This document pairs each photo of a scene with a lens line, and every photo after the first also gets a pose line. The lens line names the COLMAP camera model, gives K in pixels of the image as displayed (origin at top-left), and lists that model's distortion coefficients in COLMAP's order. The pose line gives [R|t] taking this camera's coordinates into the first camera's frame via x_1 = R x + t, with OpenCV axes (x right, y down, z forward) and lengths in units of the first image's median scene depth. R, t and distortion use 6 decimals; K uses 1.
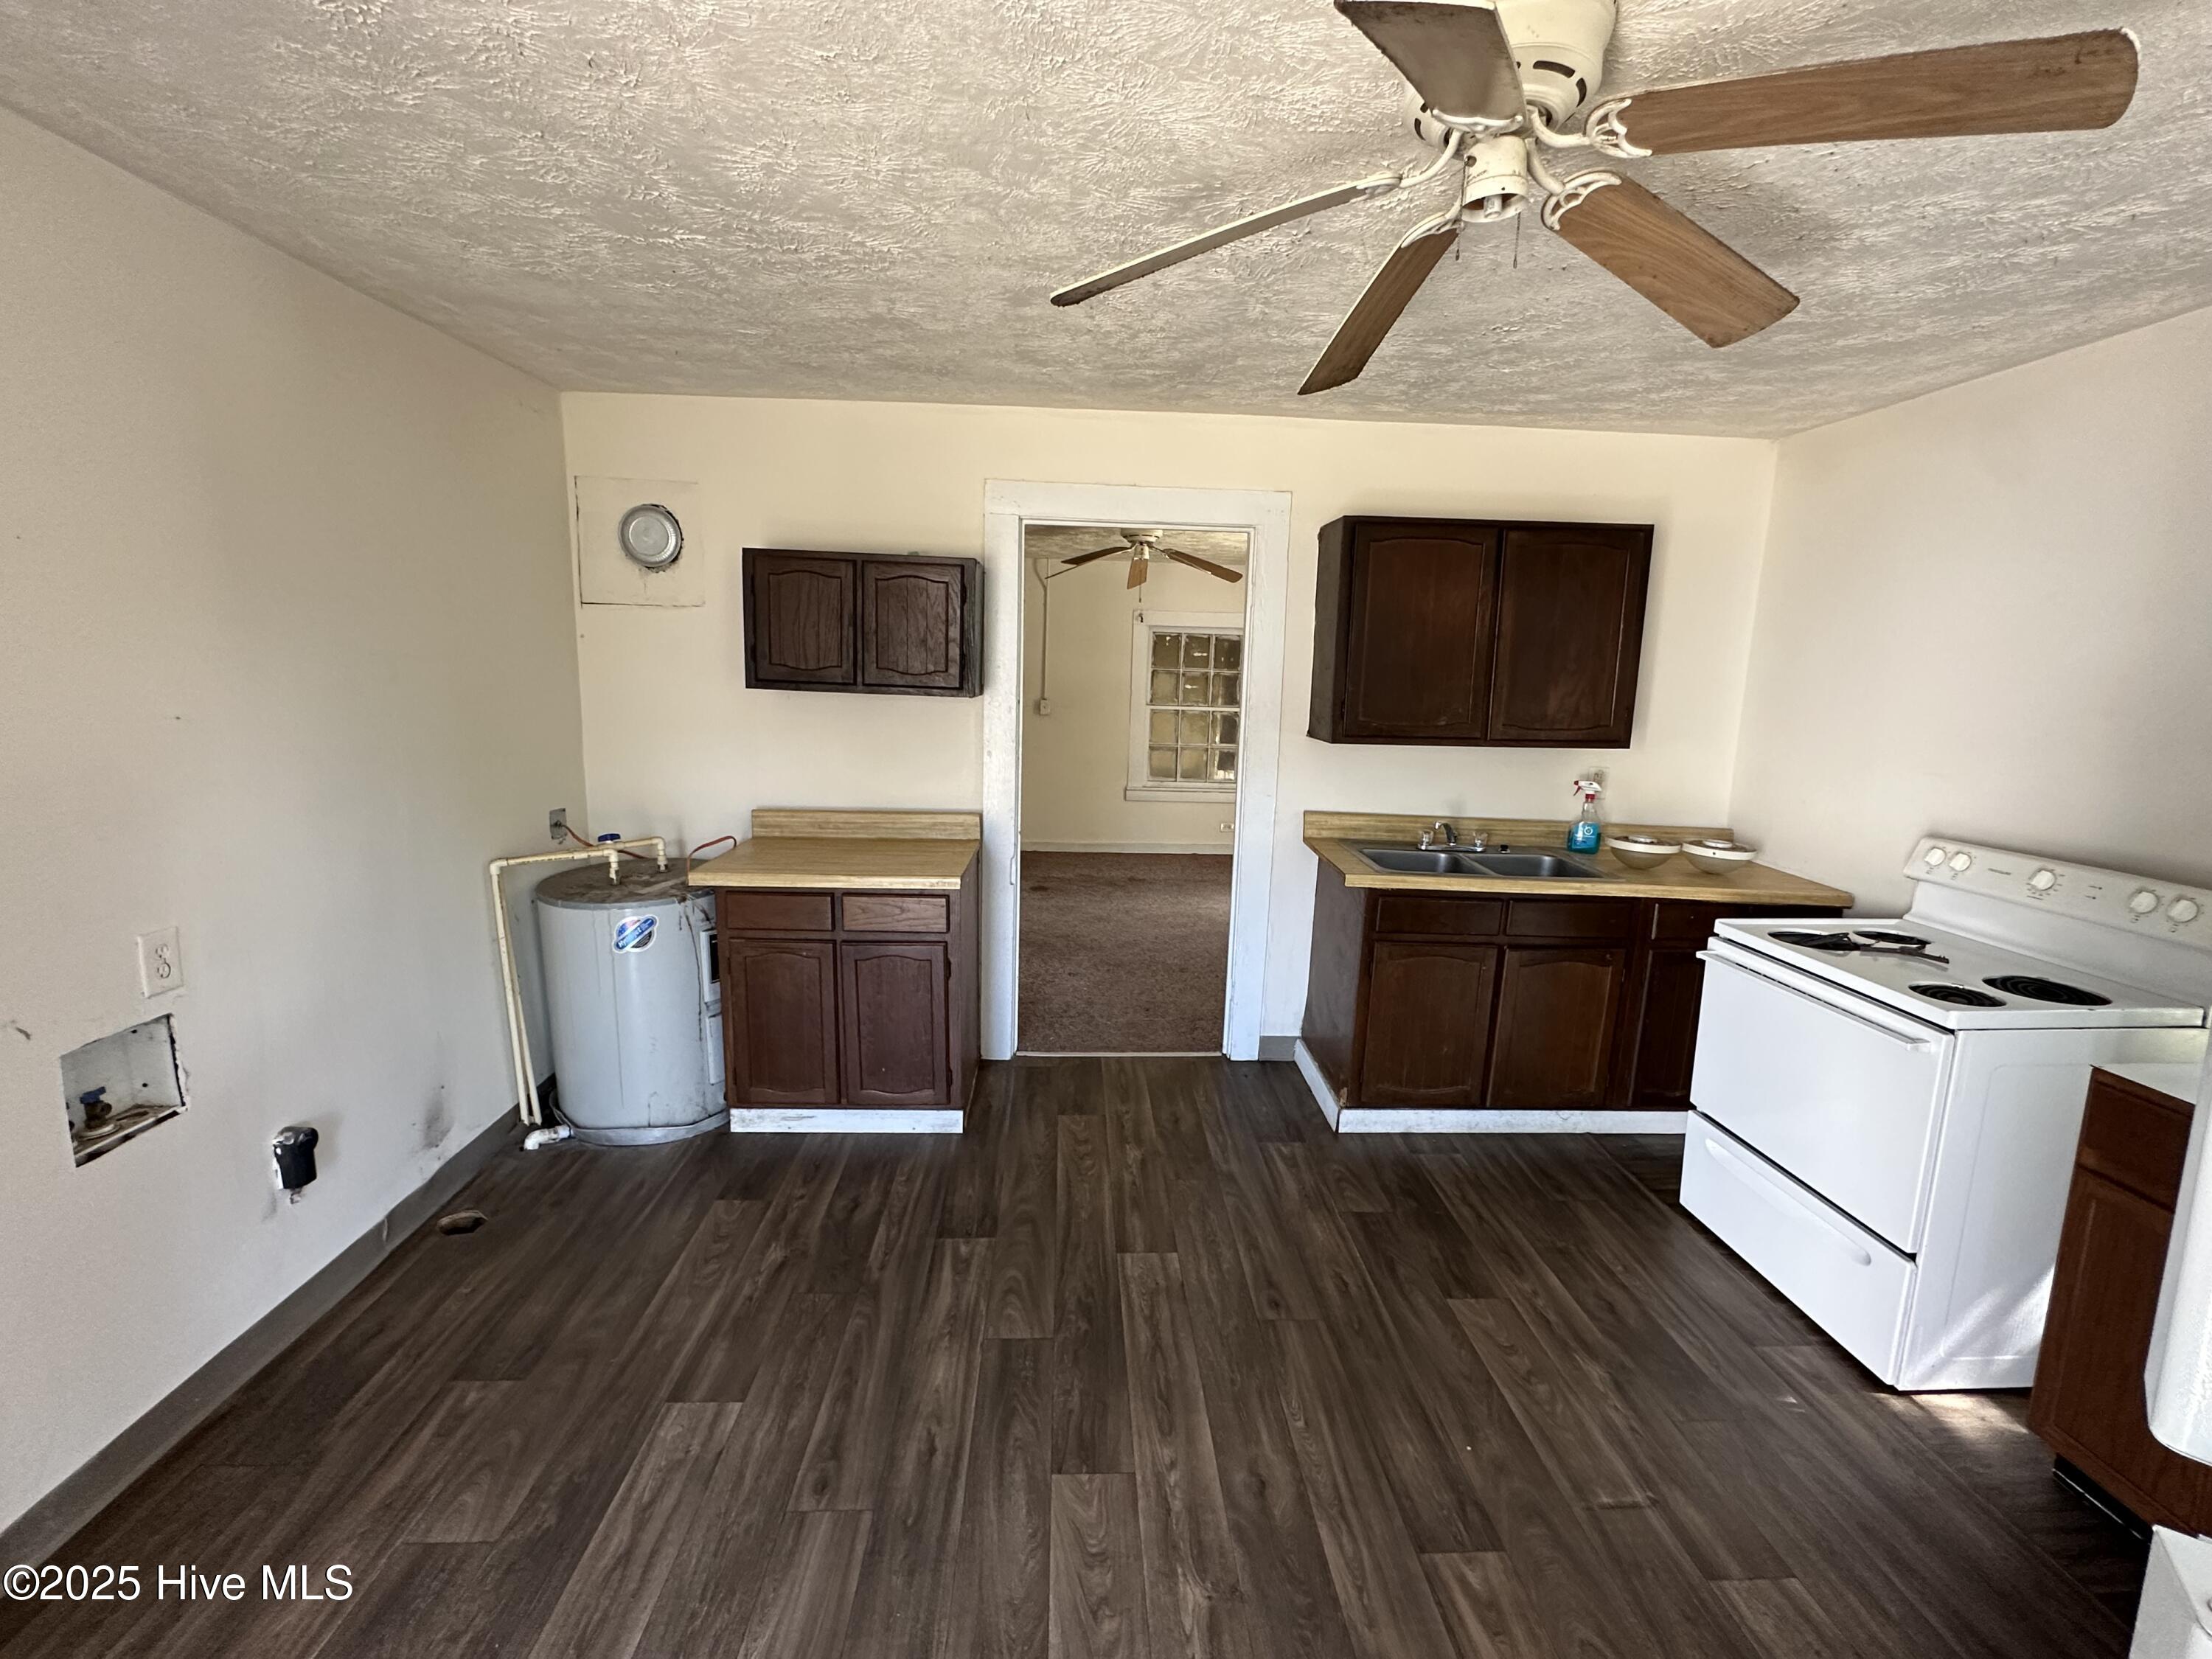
lens RADIAL K [[957.8, 0, 1103.0], [0, 957.8, 830.7], [0, 0, 1]] dist [-0.000040, 0.000185]
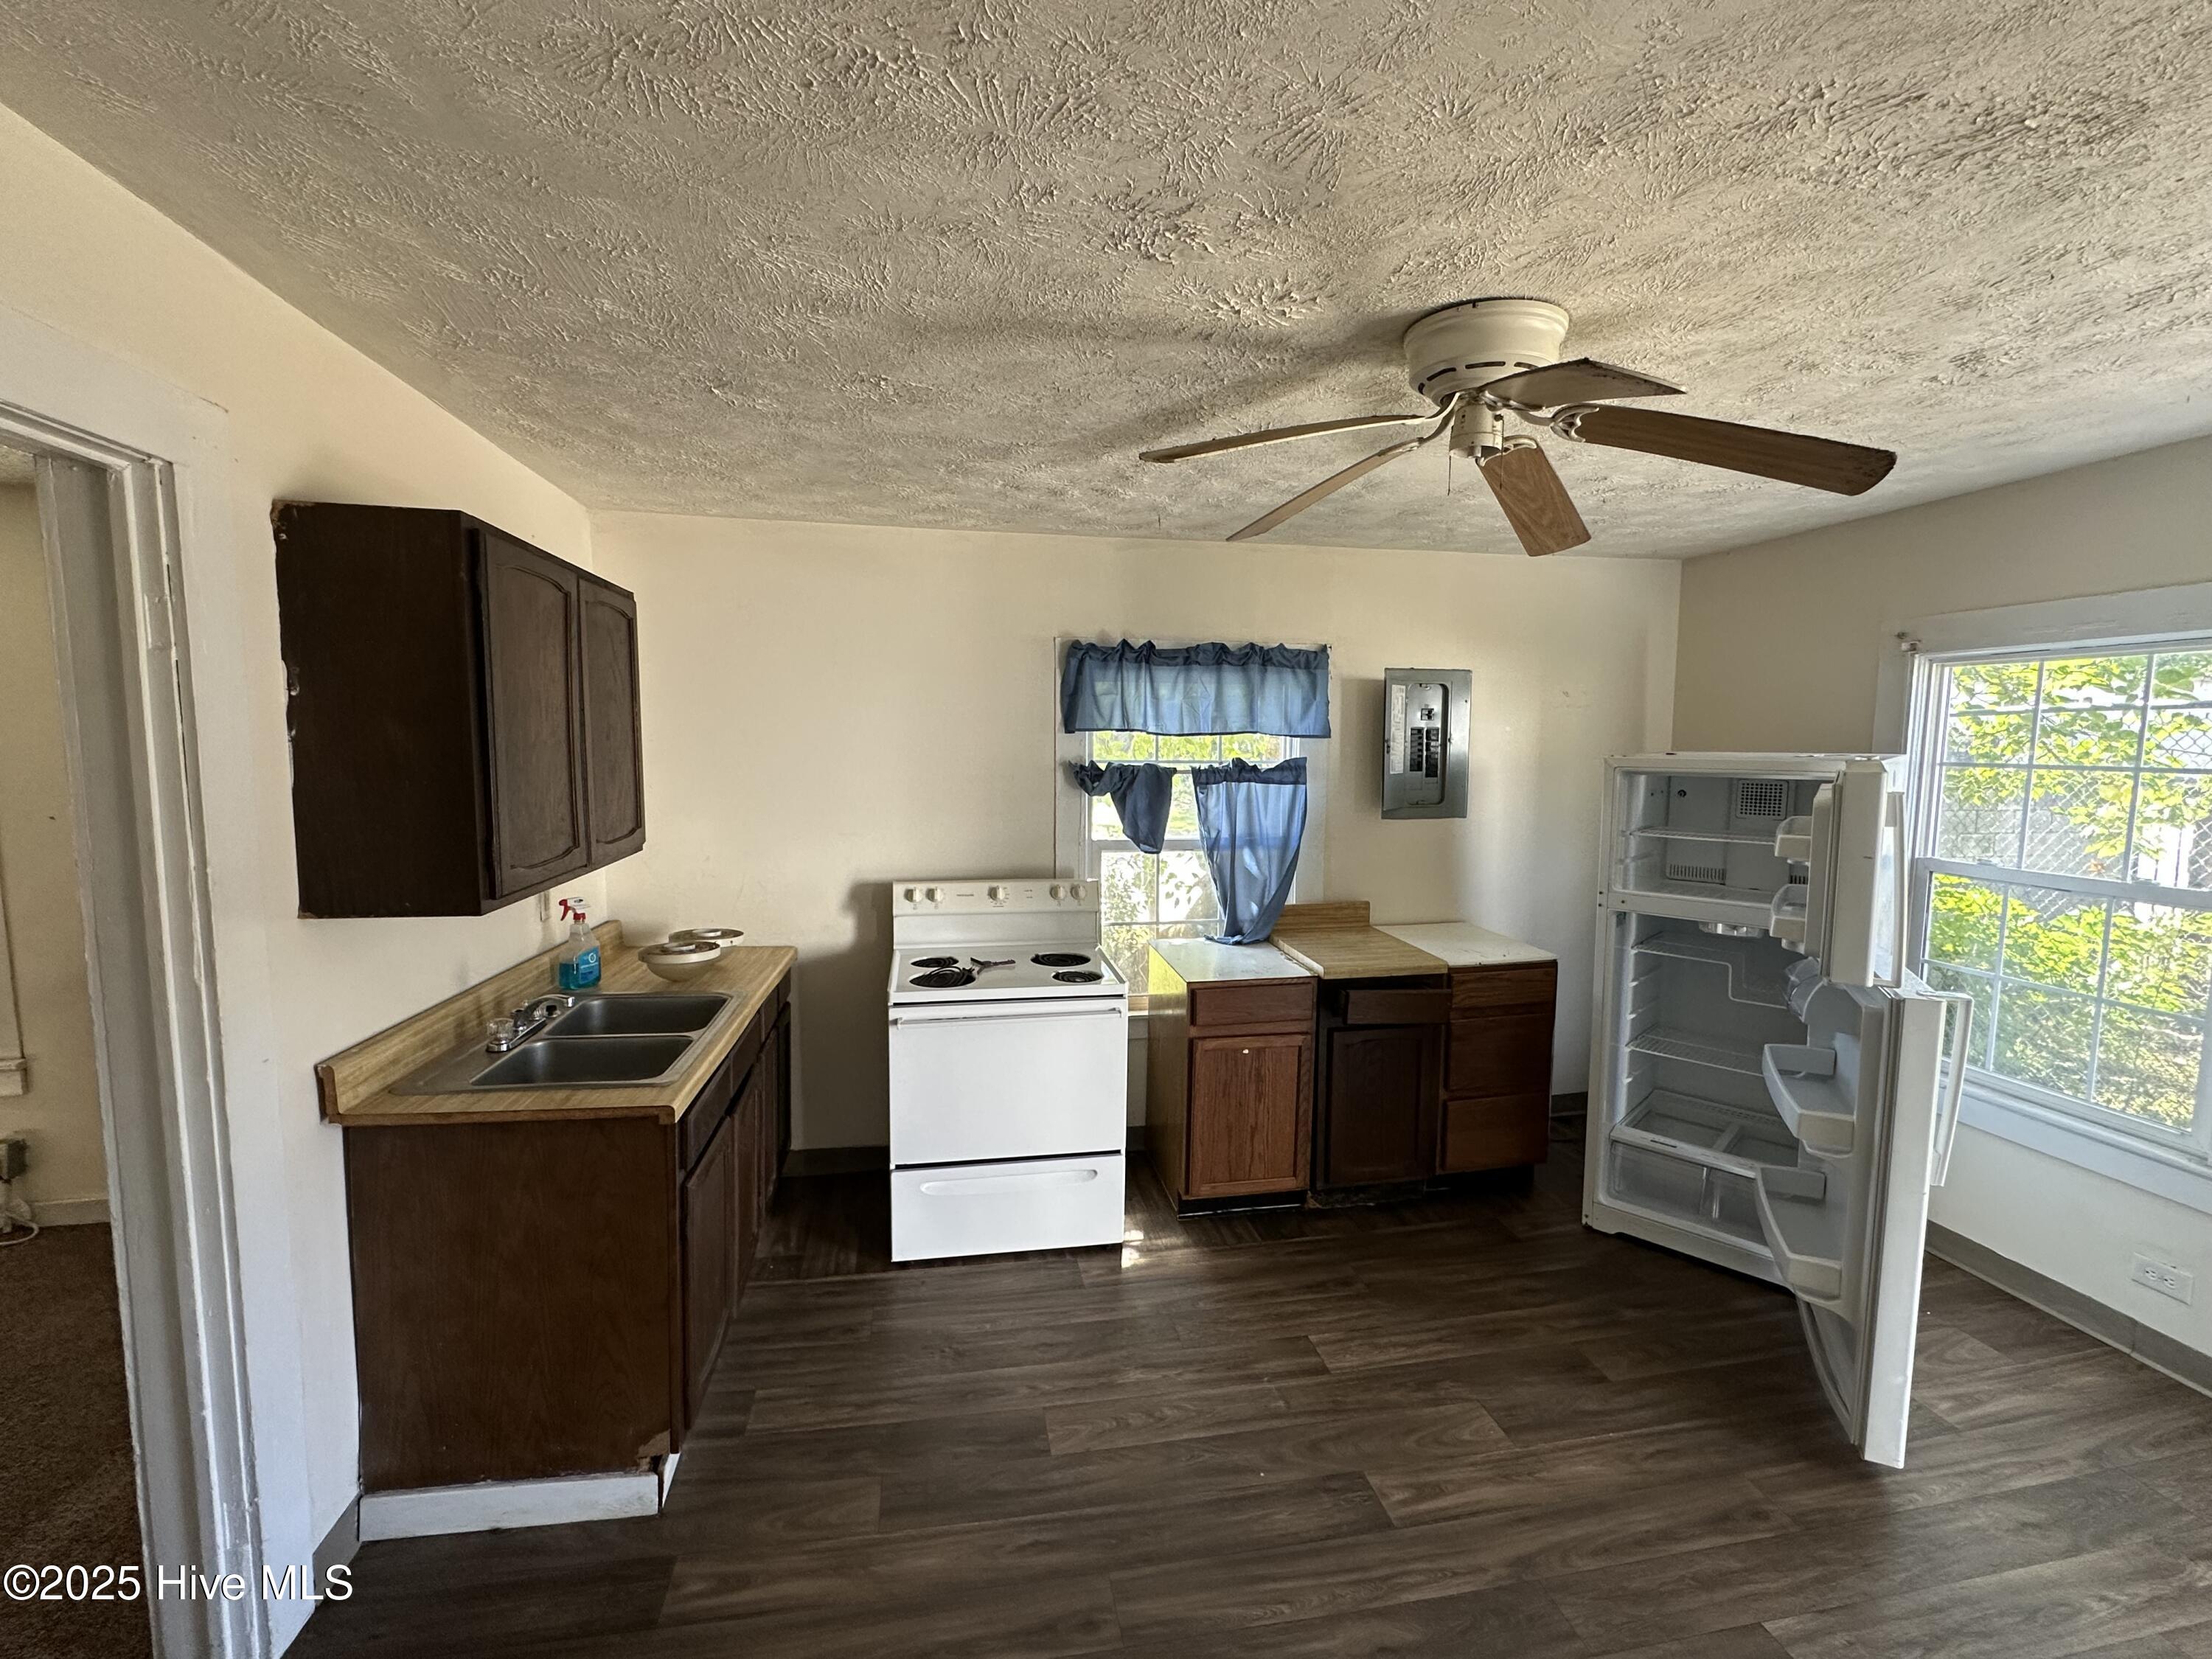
lens RADIAL K [[957.8, 0, 1110.9], [0, 957.8, 830.3], [0, 0, 1]] dist [-0.000040, 0.000185]
pose [[-0.147109, -0.121157, 0.981672, -0.148031], [0.147266, 0.978725, 0.142862, -0.069198], [-0.978096, 0.165583, -0.126137, 0.291700]]
